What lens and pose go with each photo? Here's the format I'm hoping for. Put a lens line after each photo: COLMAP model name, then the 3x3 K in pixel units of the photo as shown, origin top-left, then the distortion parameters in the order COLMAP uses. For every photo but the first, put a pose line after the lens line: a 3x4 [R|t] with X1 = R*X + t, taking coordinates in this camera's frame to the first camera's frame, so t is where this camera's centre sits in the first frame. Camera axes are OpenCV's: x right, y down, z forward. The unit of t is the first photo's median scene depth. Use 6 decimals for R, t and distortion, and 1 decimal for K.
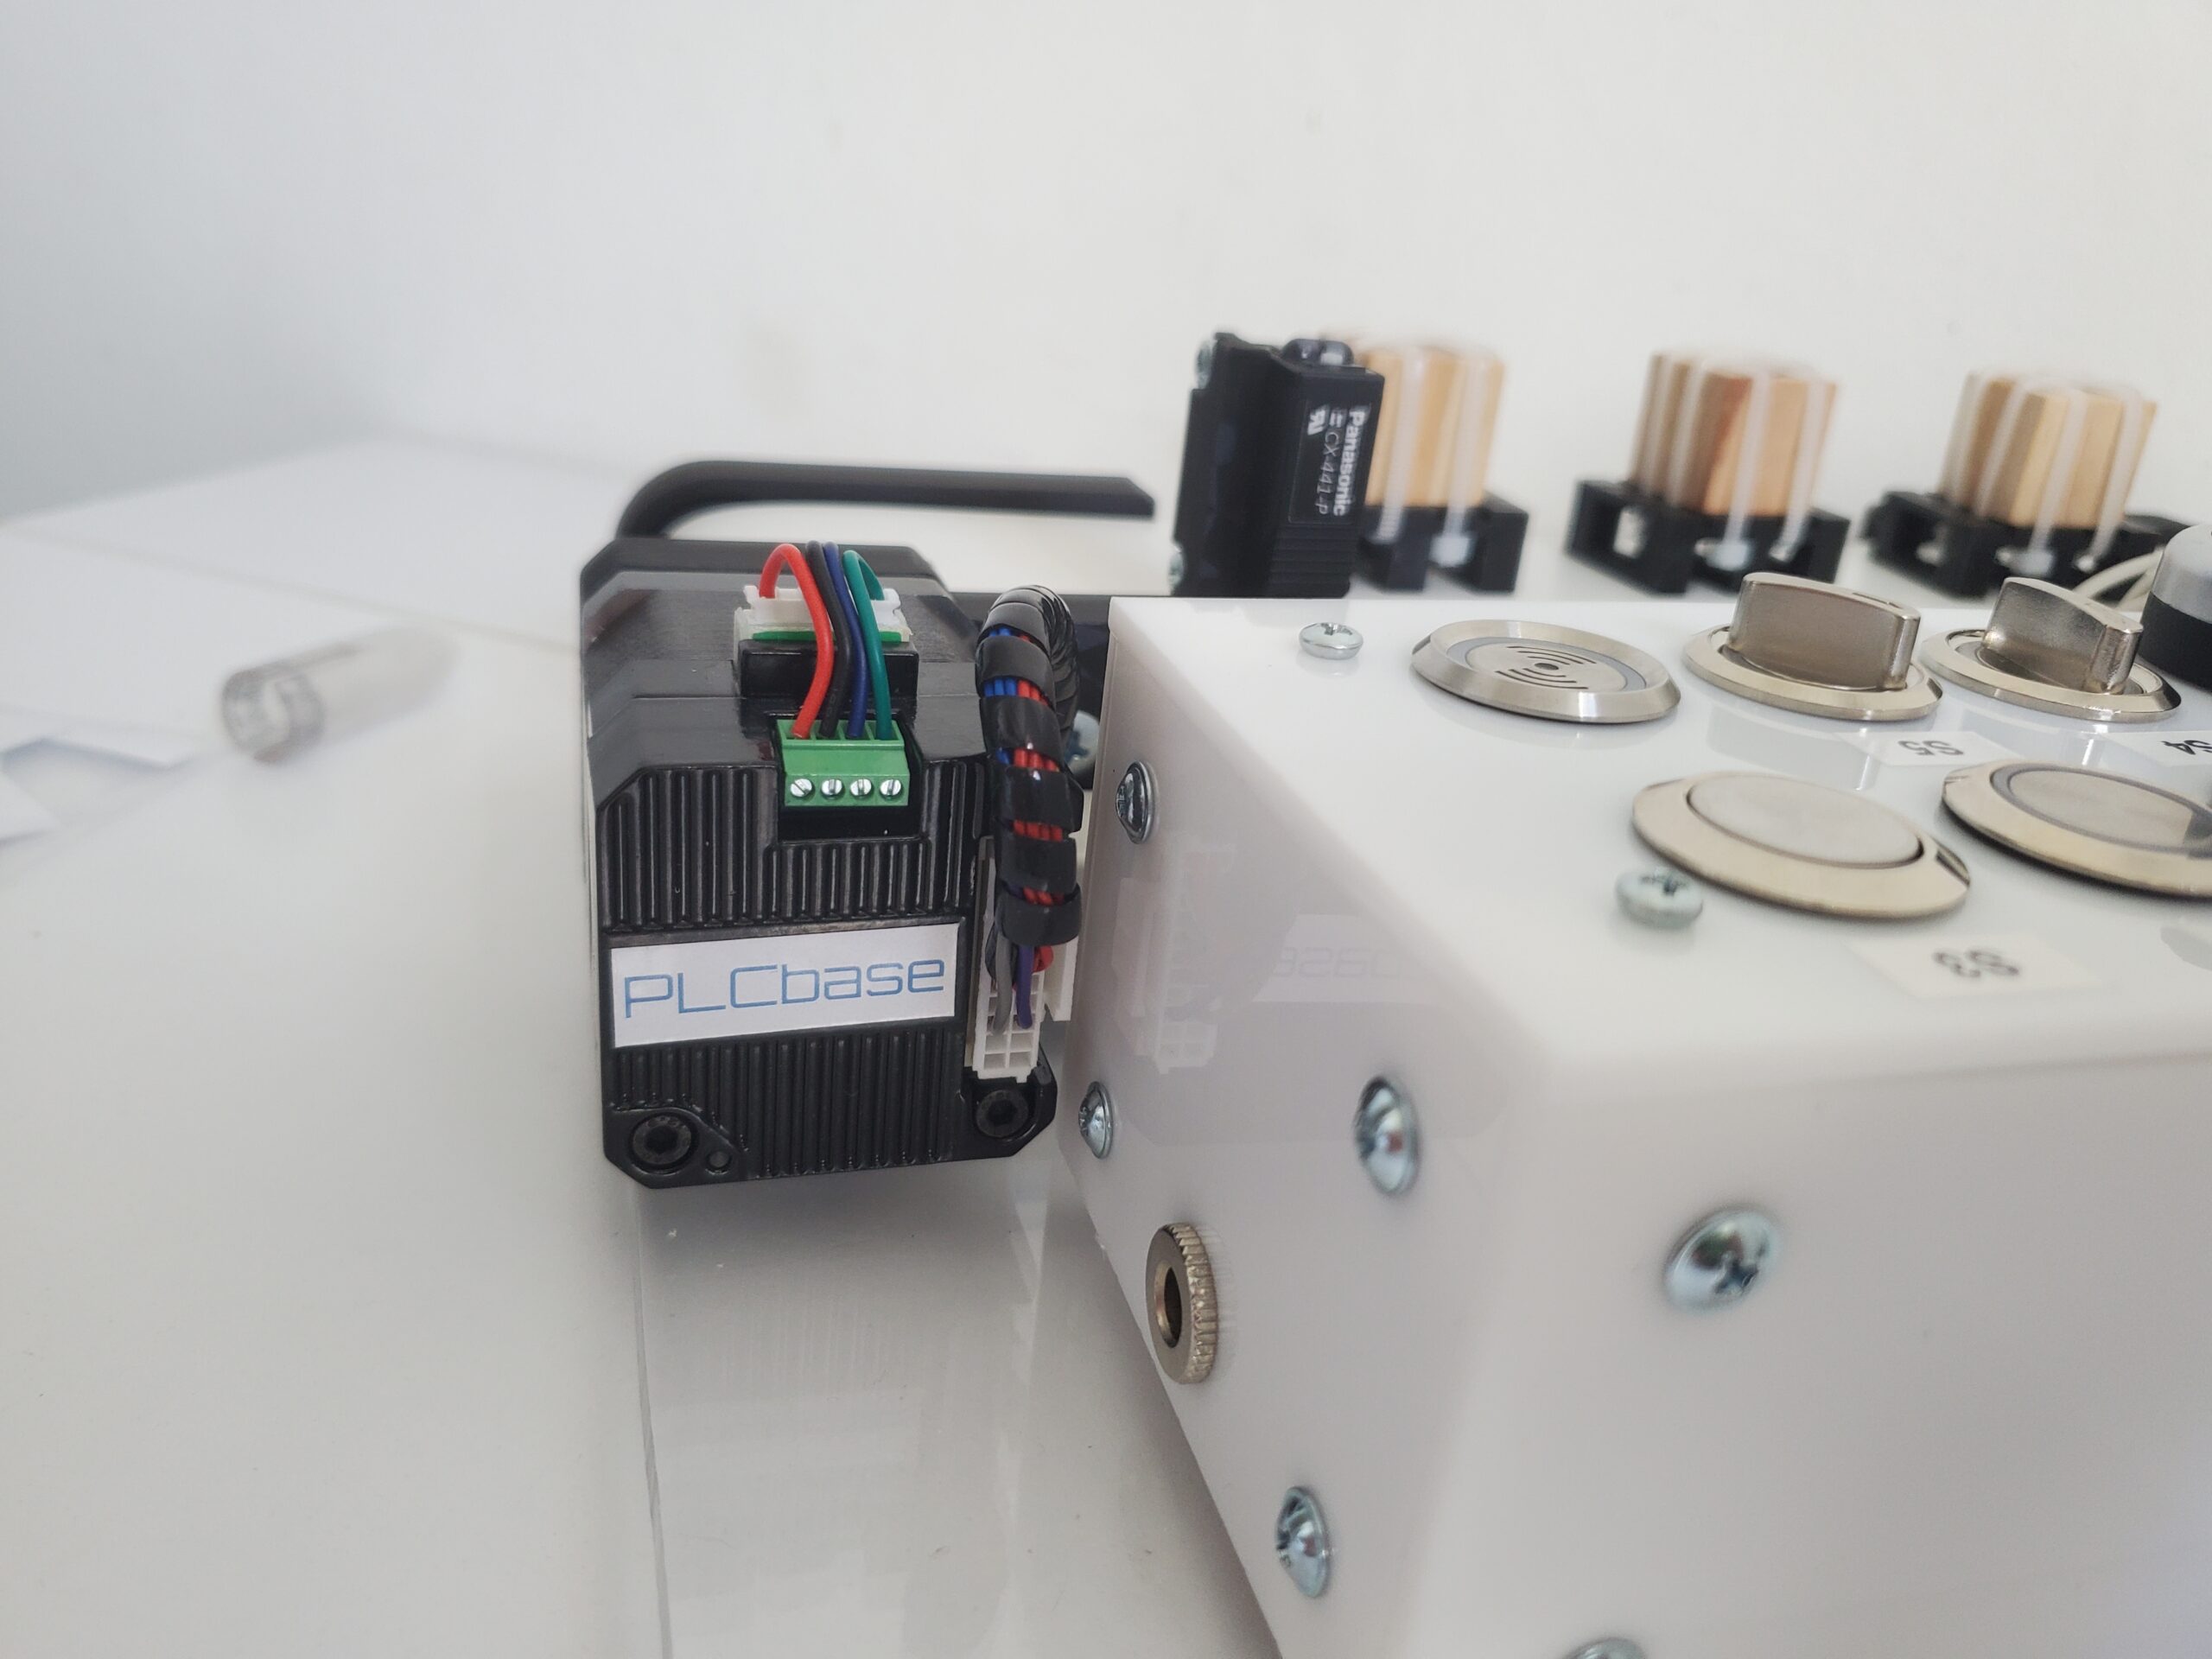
lens RADIAL K [[1652.8, 0, 1121.8], [0, 1652.8, 814.5], [0, 0, 1]] dist [-0.003026, 0.011523]
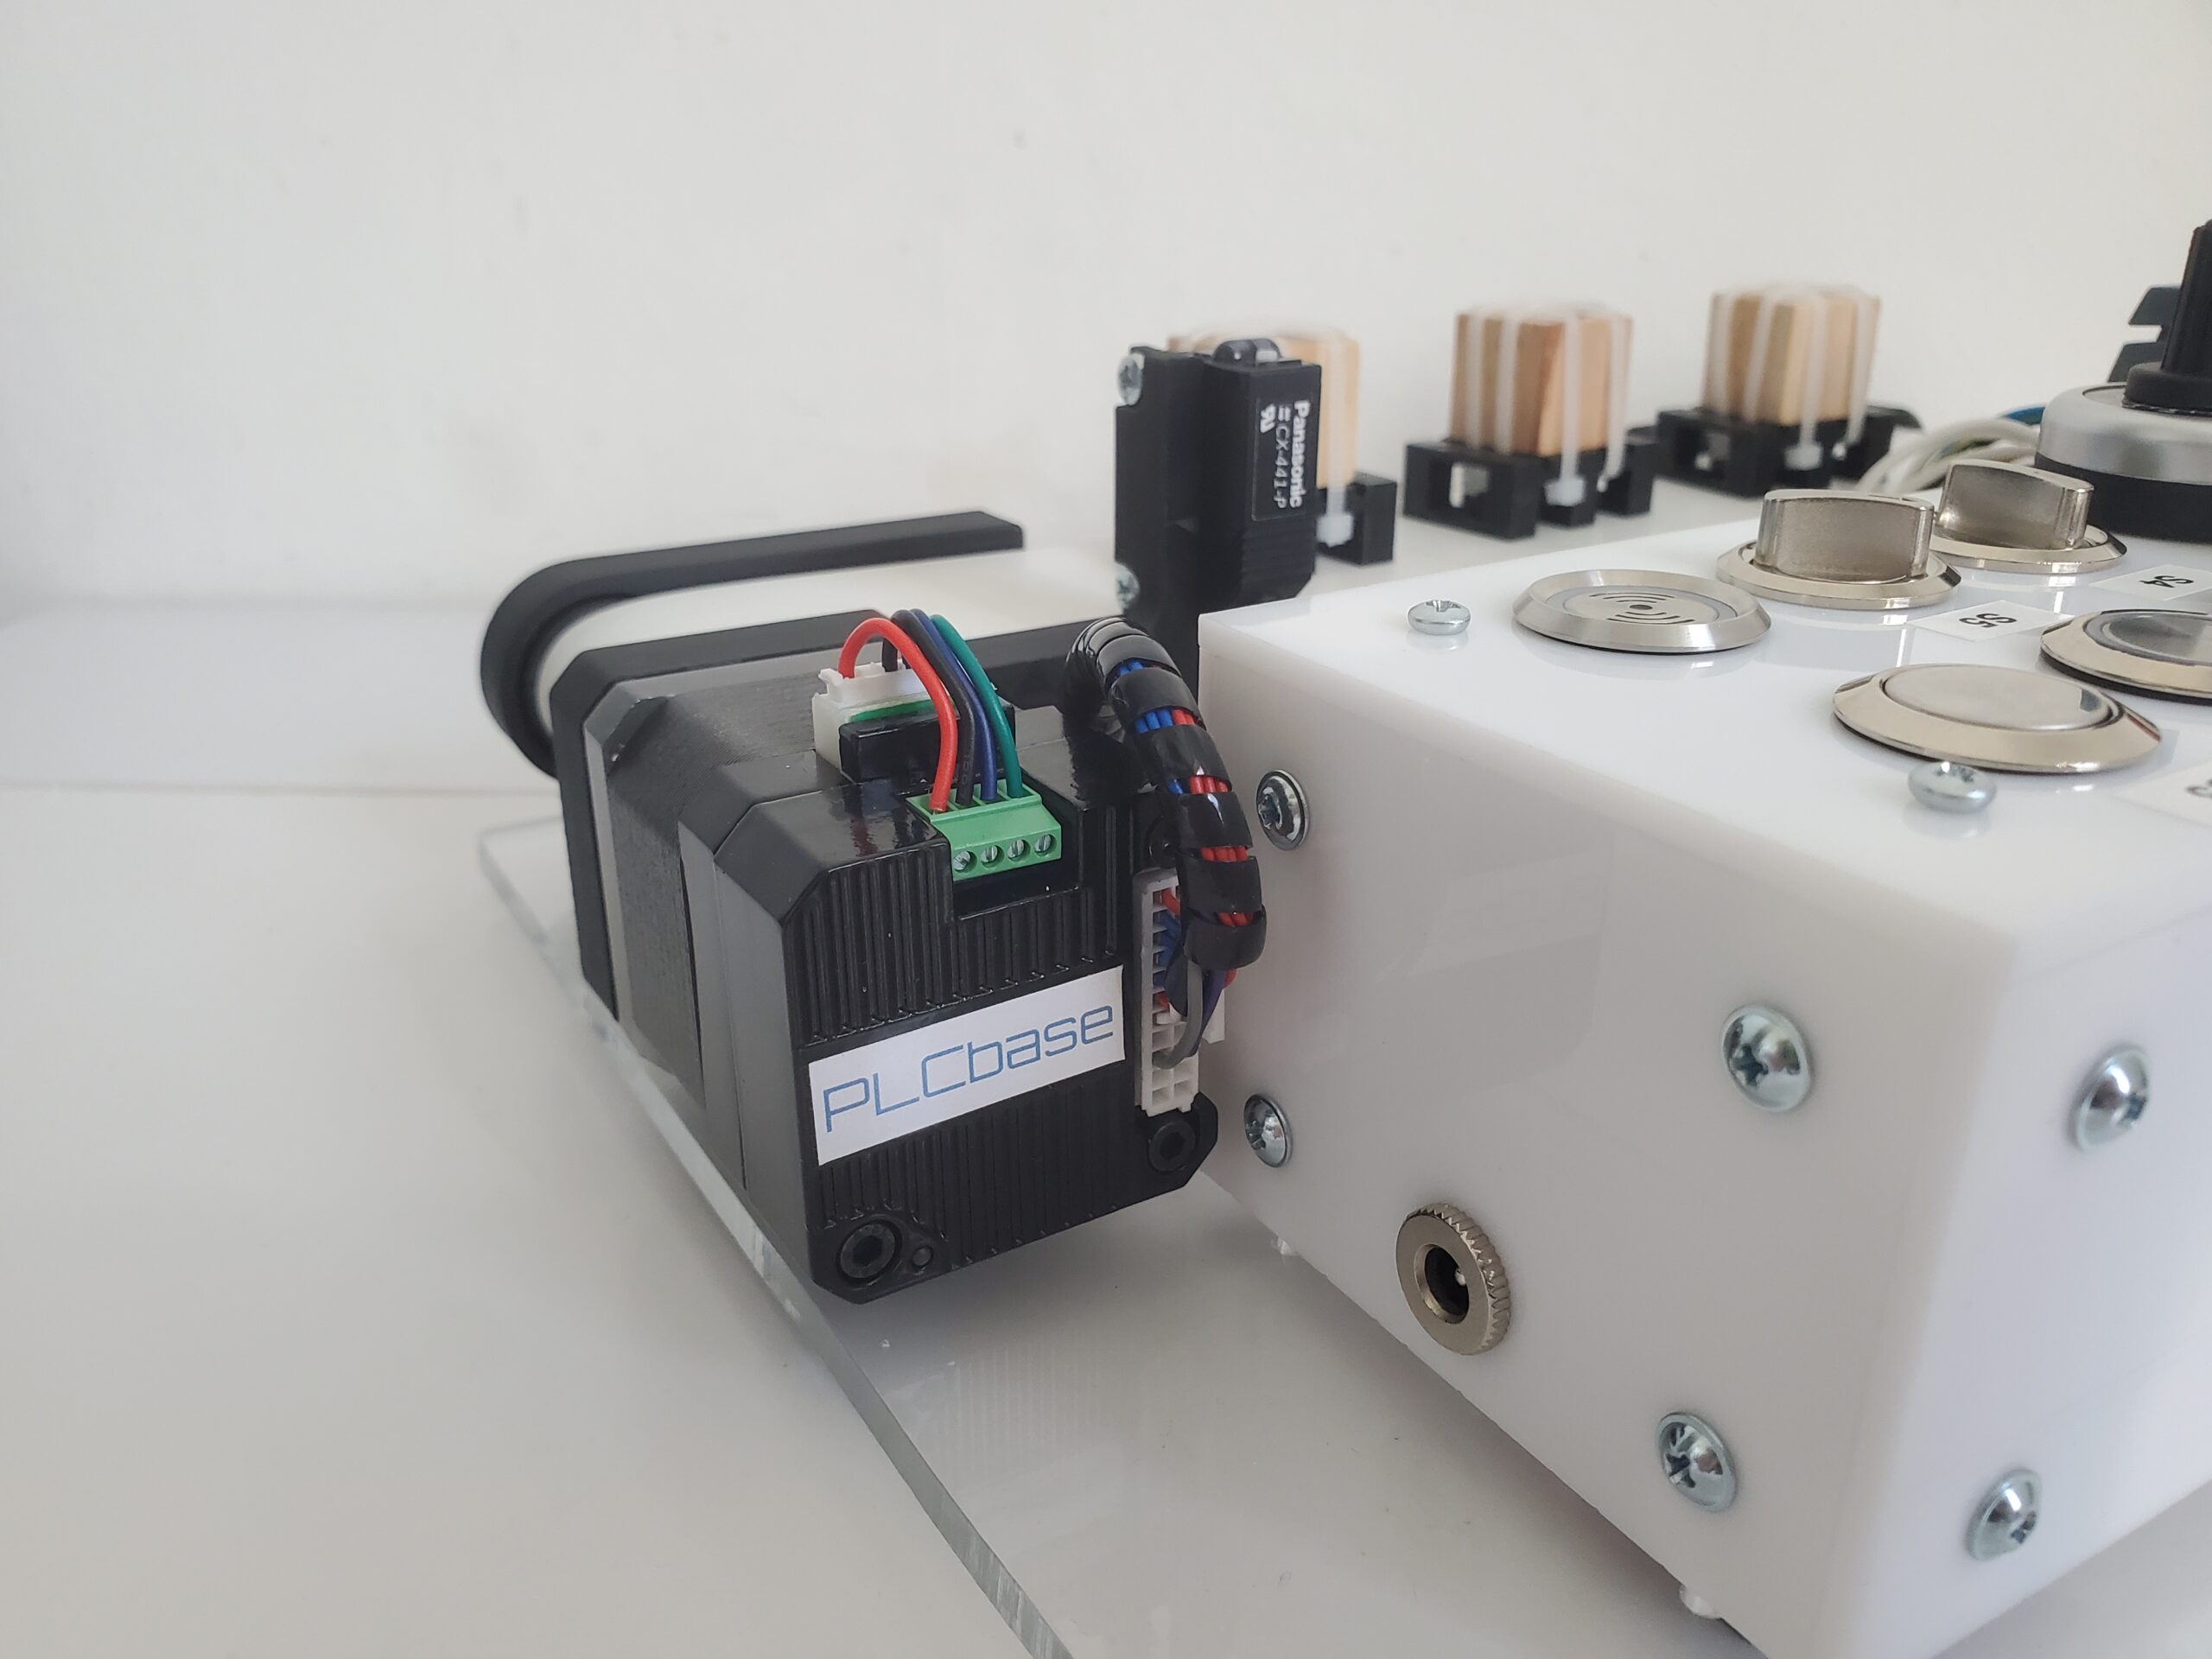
lens RADIAL K [[1652.8, 0, 1124.1], [0, 1652.8, 849.8], [0, 0, 1]] dist [-0.003026, 0.011523]
pose [[0.963898, -0.195270, 0.181024, -0.256757], [0.193864, 0.980694, 0.025603, -0.026344], [-0.182529, 0.010416, 0.983145, 0.025257]]
